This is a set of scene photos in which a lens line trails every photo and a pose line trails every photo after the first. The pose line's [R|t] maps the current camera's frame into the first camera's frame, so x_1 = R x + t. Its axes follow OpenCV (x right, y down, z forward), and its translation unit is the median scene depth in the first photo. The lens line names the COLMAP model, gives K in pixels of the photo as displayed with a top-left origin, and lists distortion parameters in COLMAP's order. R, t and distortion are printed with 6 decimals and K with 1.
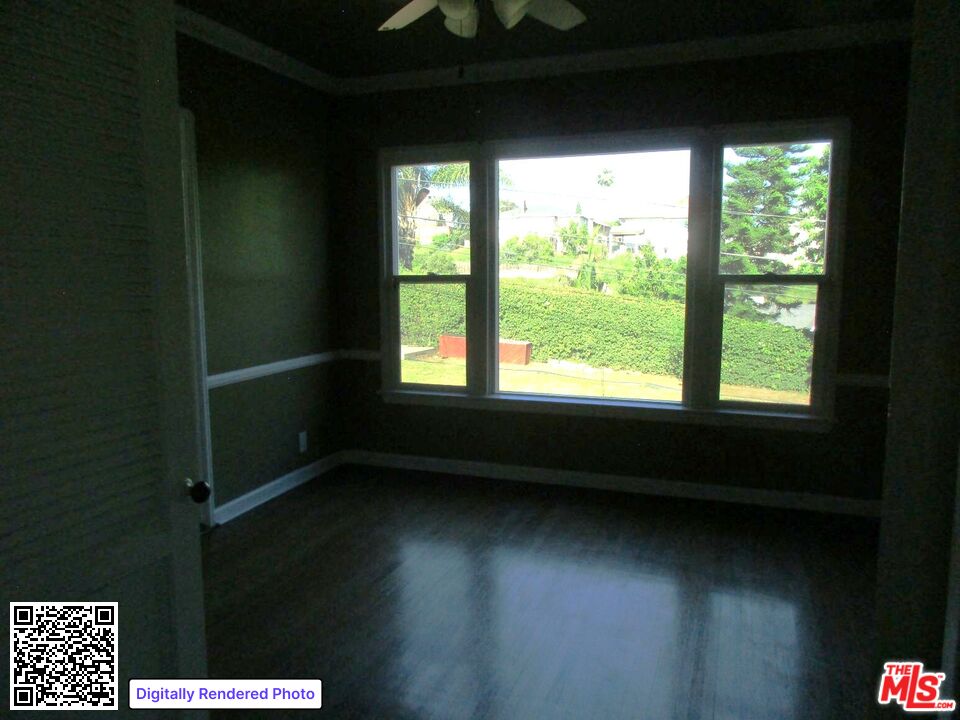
lens RADIAL K [[707.4, 0, 479.0], [0, 707.4, 358.6], [0, 0, 1]] dist [-0.001540, 0.000922]
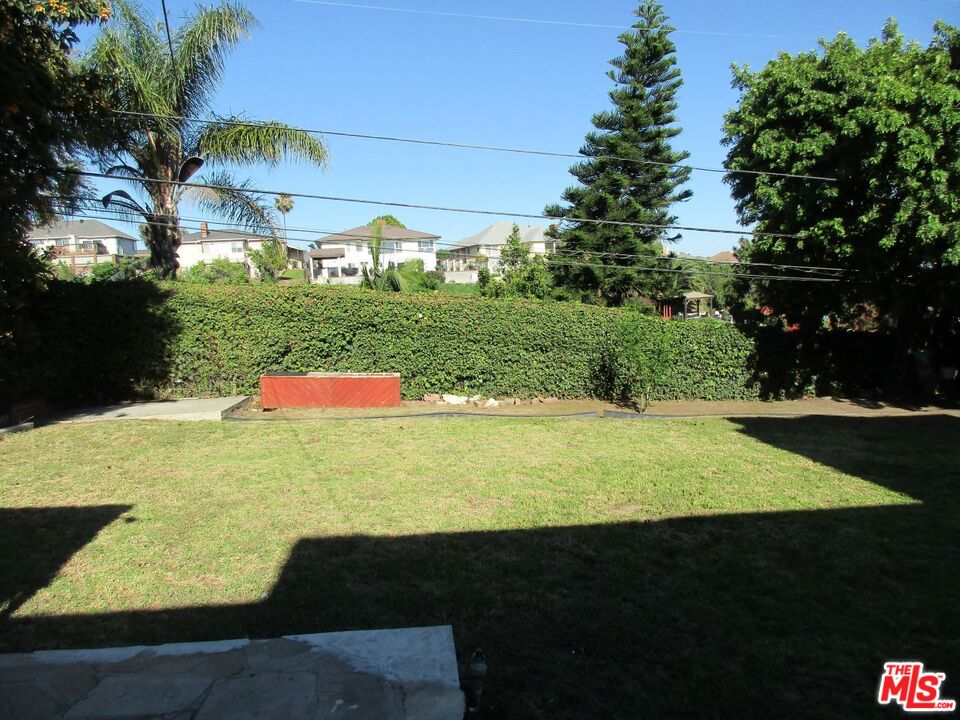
lens RADIAL K [[707.4, 0, 475.4], [0, 707.4, 359.8], [0, 0, 1]] dist [-0.001540, 0.000922]
pose [[0.895968, -0.088230, 0.435266, -0.162243], [0.106053, 0.994219, -0.016772, -0.016479], [-0.431270, 0.061188, 0.900146, 0.342312]]
